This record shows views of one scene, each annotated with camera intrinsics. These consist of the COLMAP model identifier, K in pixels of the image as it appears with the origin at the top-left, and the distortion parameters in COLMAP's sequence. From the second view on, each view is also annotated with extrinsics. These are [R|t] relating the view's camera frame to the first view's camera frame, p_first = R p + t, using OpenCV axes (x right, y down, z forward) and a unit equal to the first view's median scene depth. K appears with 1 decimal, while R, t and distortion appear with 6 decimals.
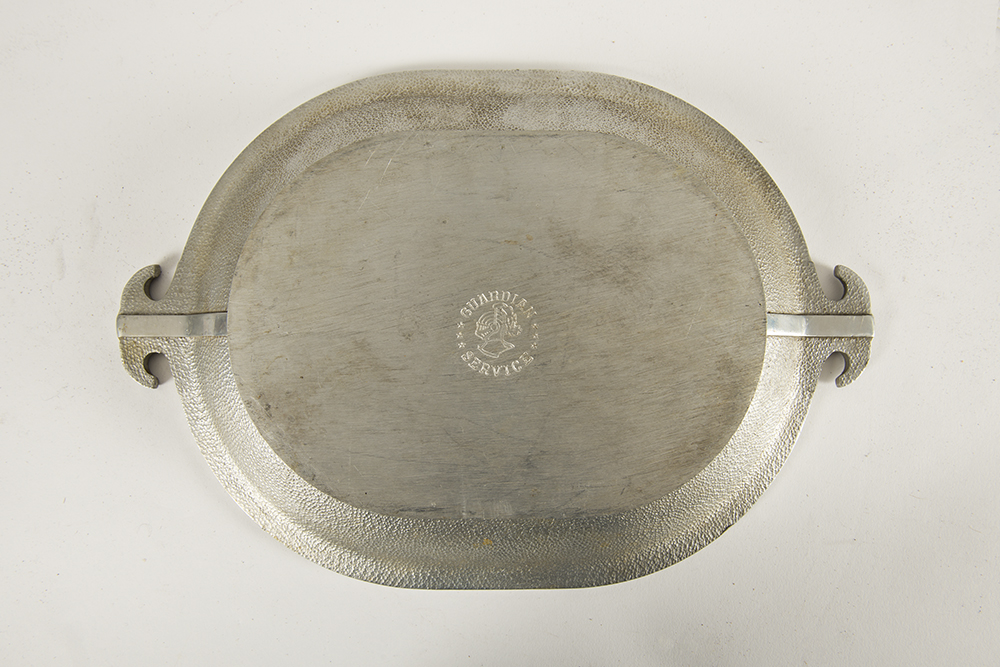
lens RADIAL K [[689.9, 0, 500.2], [0, 689.9, 330.7], [0, 0, 1]] dist [-0.000511, -0.000008]
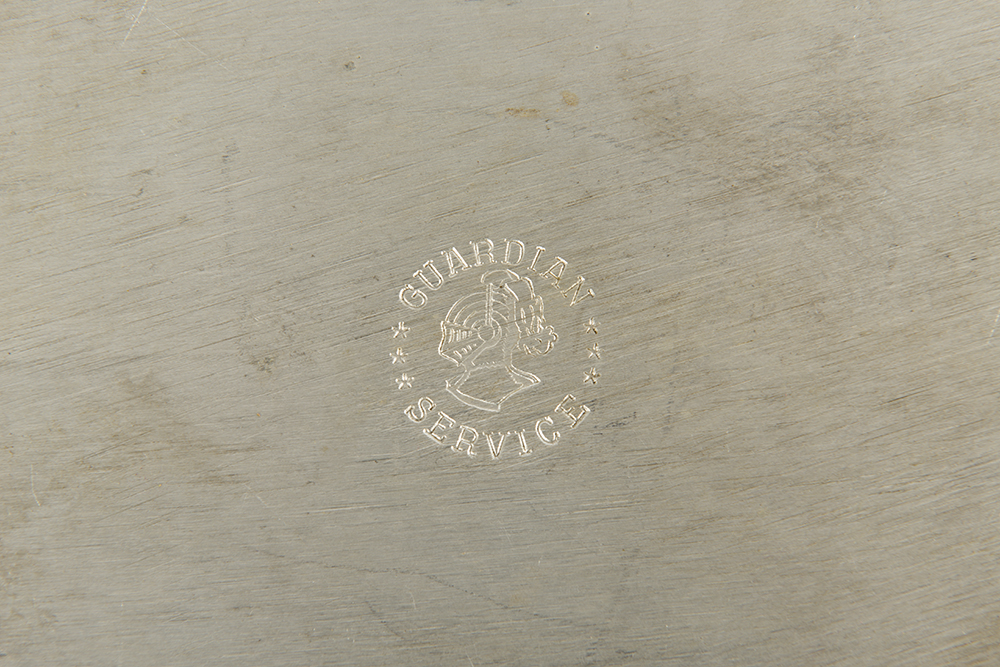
lens RADIAL K [[2025.2, 0, 500.8], [0, 2025.2, 335.0], [0, 0, 1]] dist [0.139567, 0.000000]
pose [[0.999452, -0.033108, -0.000676, 0.000145], [0.033110, 0.999450, 0.002088, -0.005833], [0.000606, -0.002109, 0.999998, -0.136896]]
